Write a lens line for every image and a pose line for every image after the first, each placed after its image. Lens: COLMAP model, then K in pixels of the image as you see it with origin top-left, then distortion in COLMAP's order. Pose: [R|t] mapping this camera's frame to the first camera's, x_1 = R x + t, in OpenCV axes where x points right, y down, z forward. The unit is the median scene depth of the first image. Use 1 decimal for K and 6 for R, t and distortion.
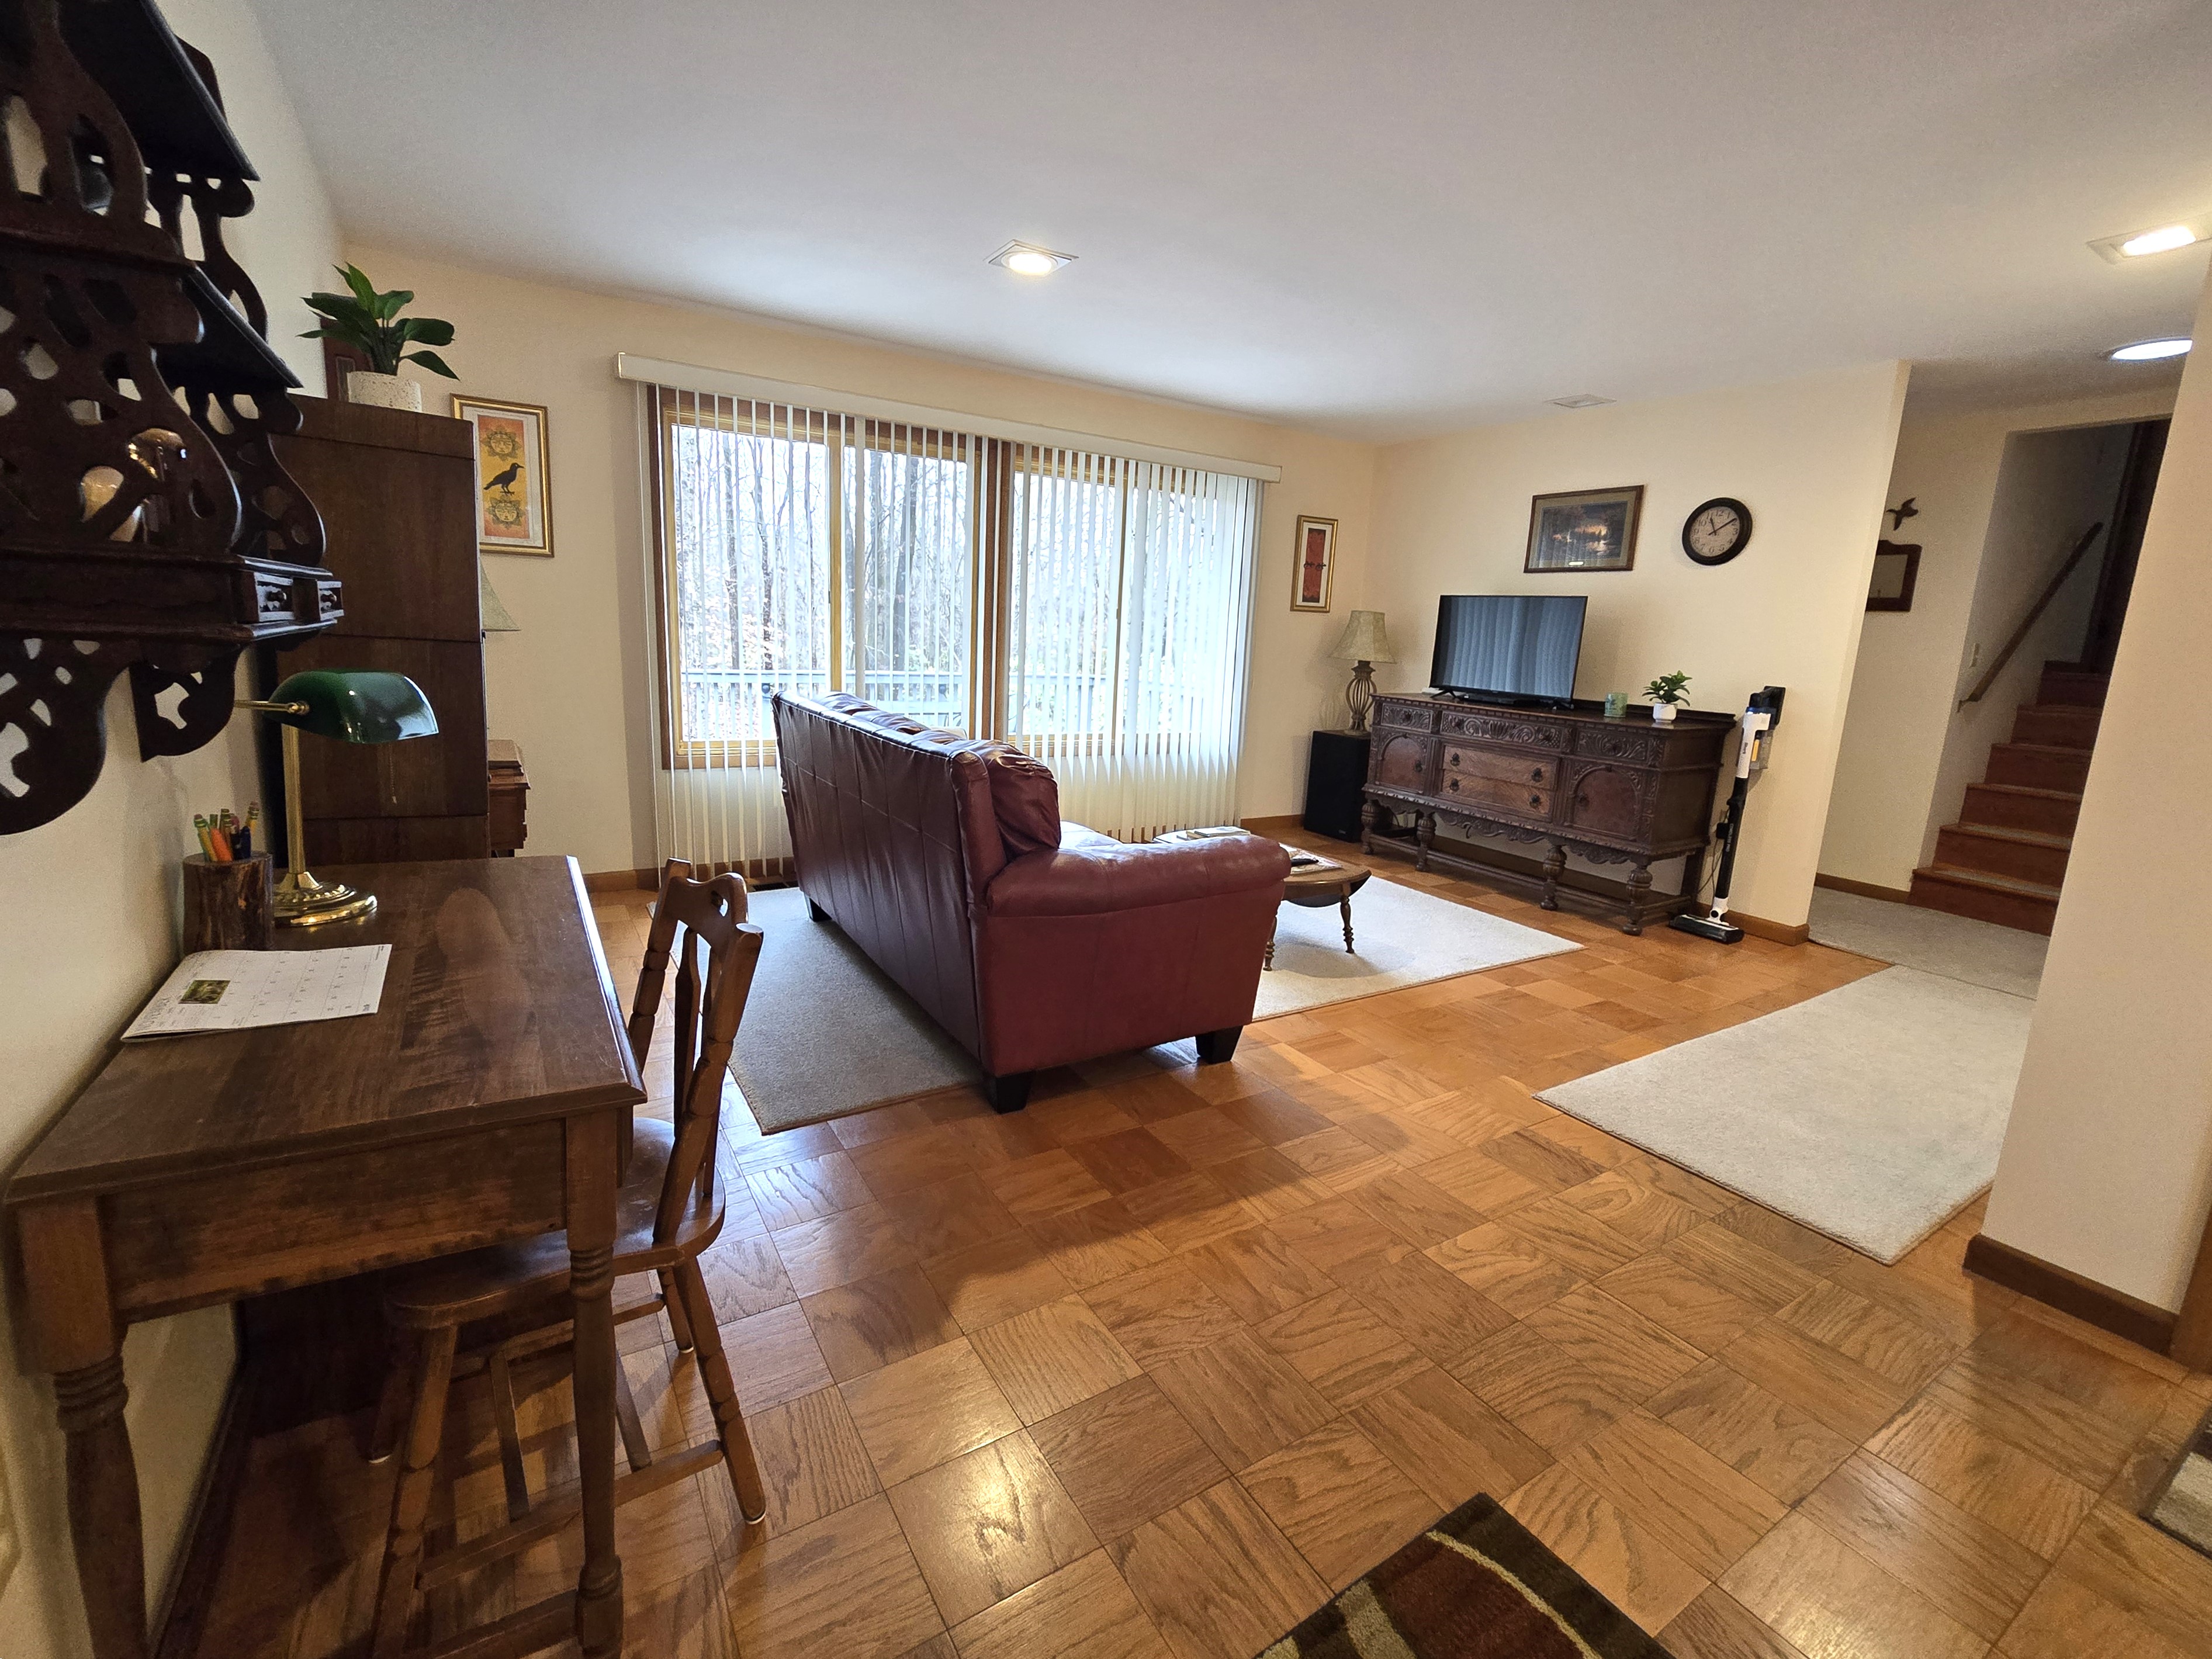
lens RADIAL K [[964.1, 0, 1080.9], [0, 964.1, 810.9], [0, 0, 1]] dist [0.000306, -0.000107]
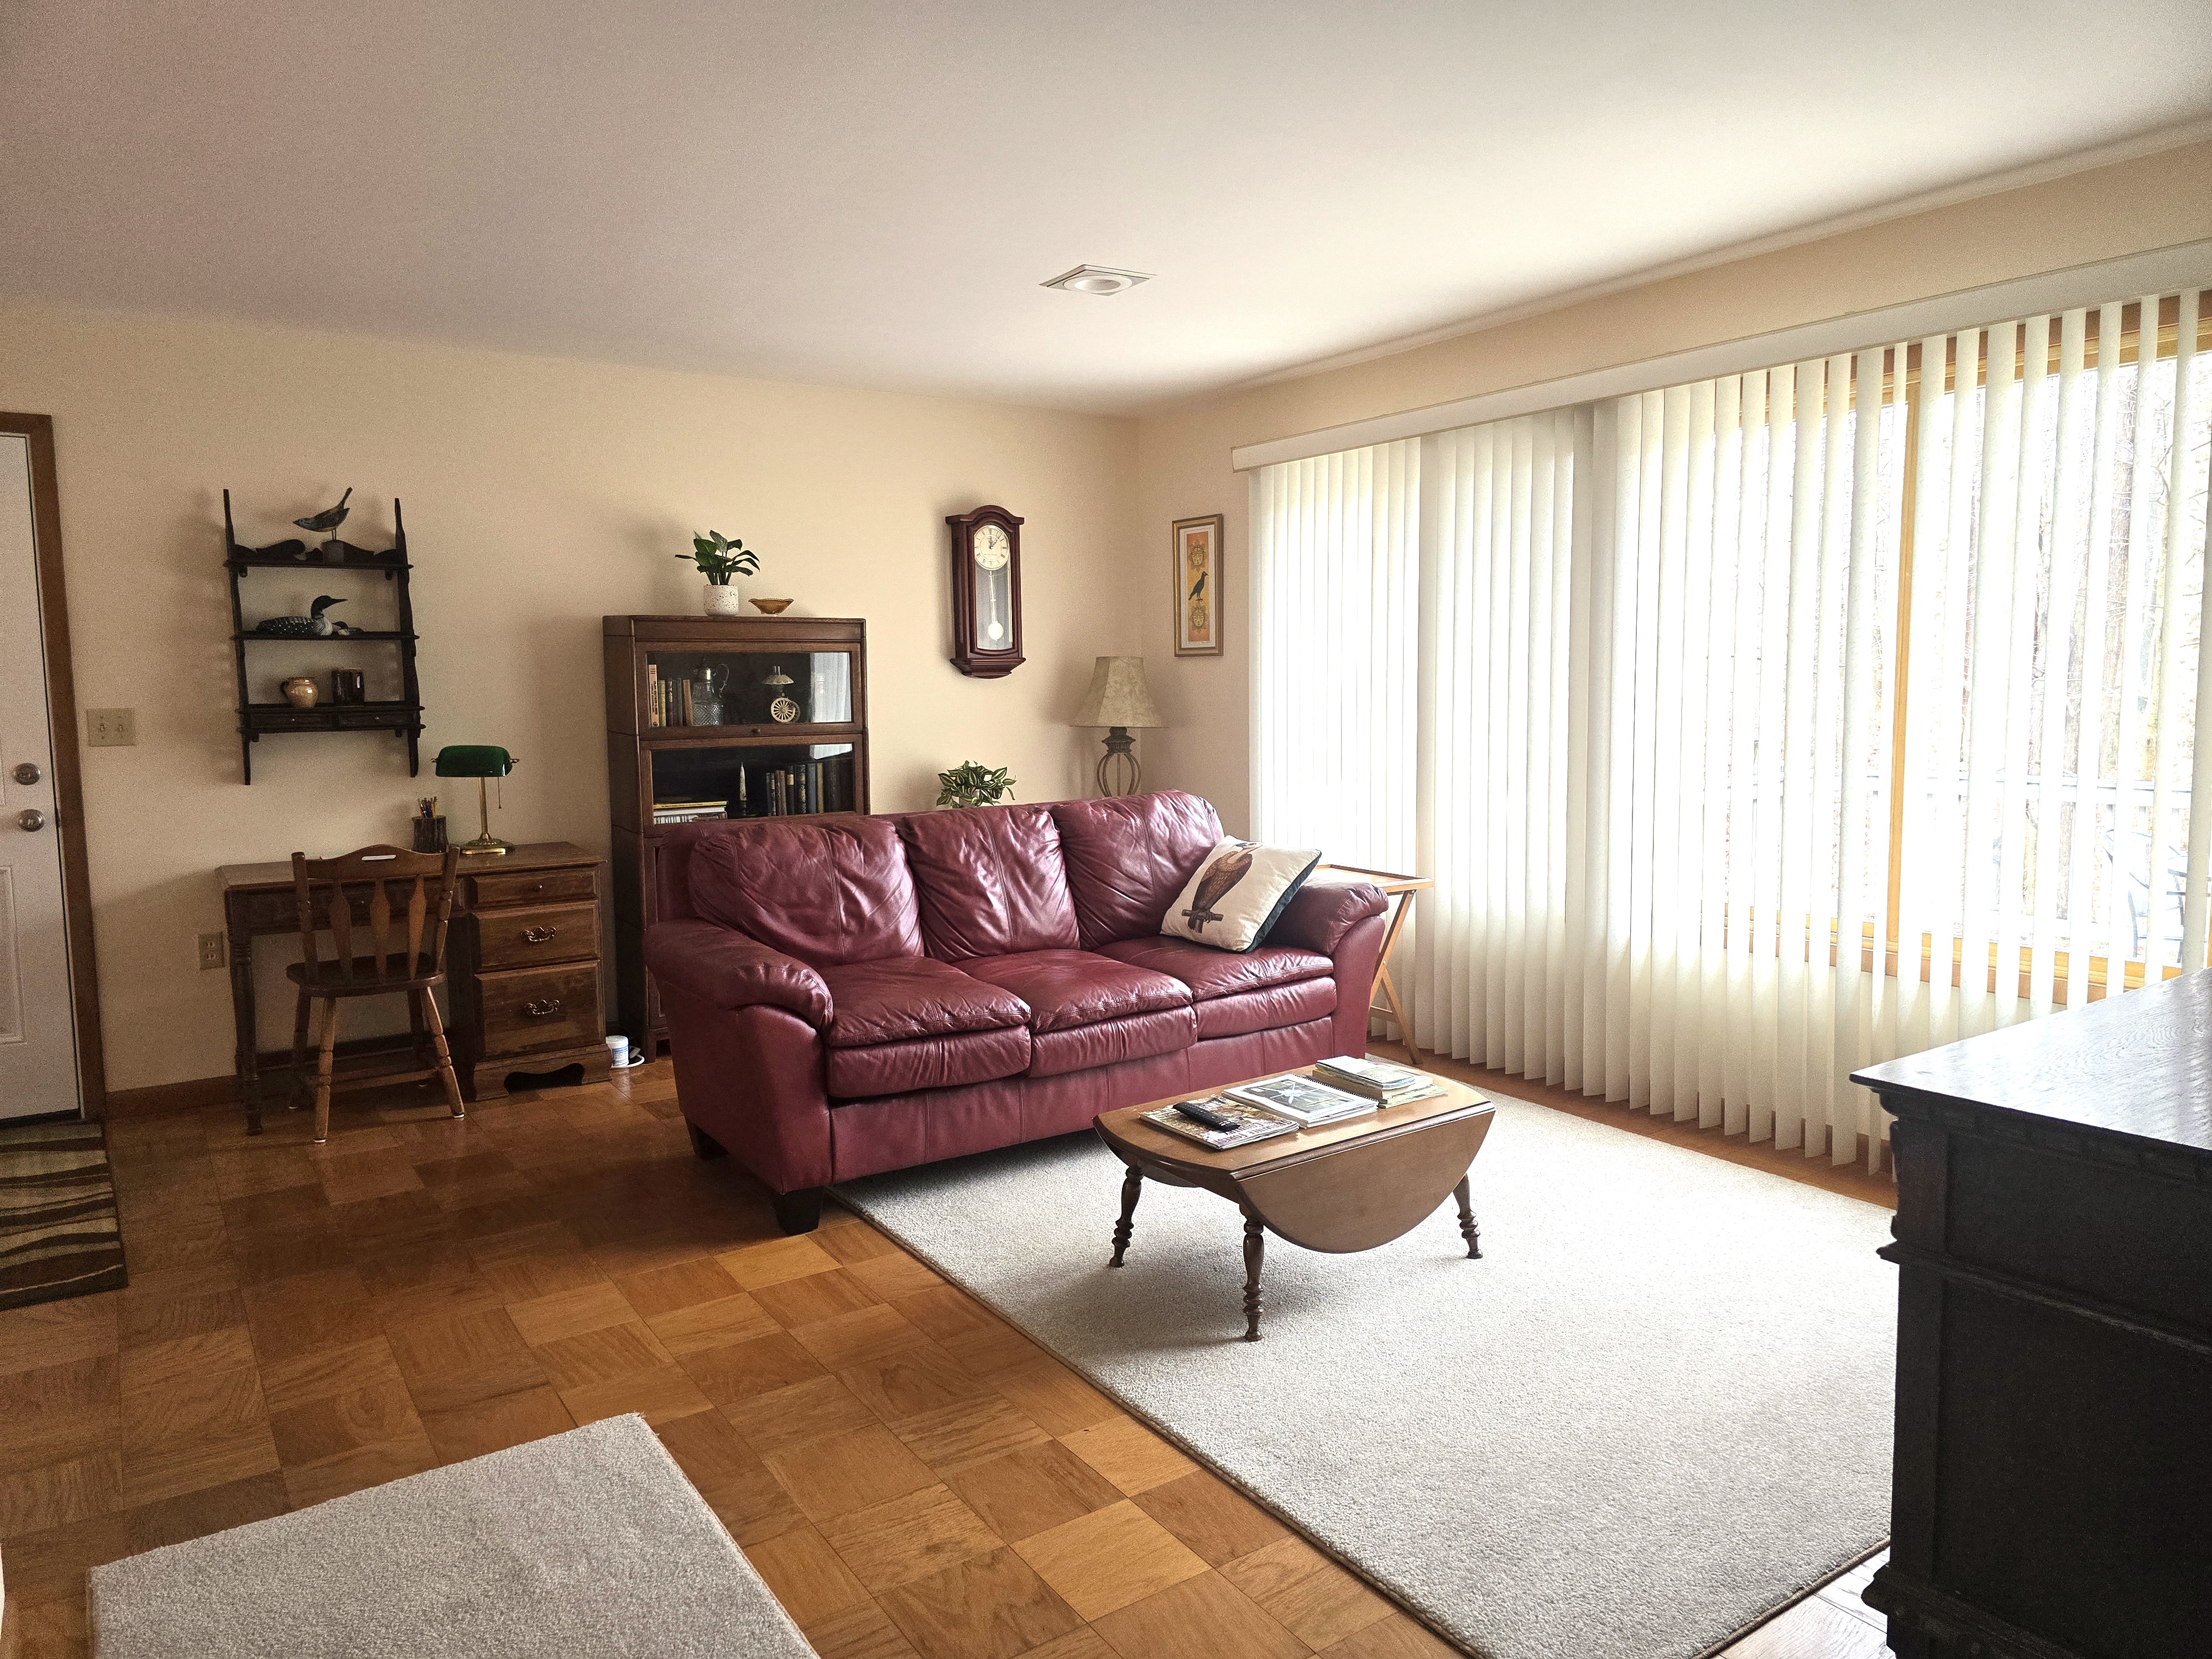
lens RADIAL K [[1452.2, 0, 1106.0], [0, 1452.2, 829.5], [0, 0, 1]] dist [0.008086, 0.002294]
pose [[0.042600, 0.054963, -0.997579, 1.082000], [-0.167787, 0.984698, 0.047088, -0.143417], [0.984902, 0.165375, 0.051171, 0.898688]]
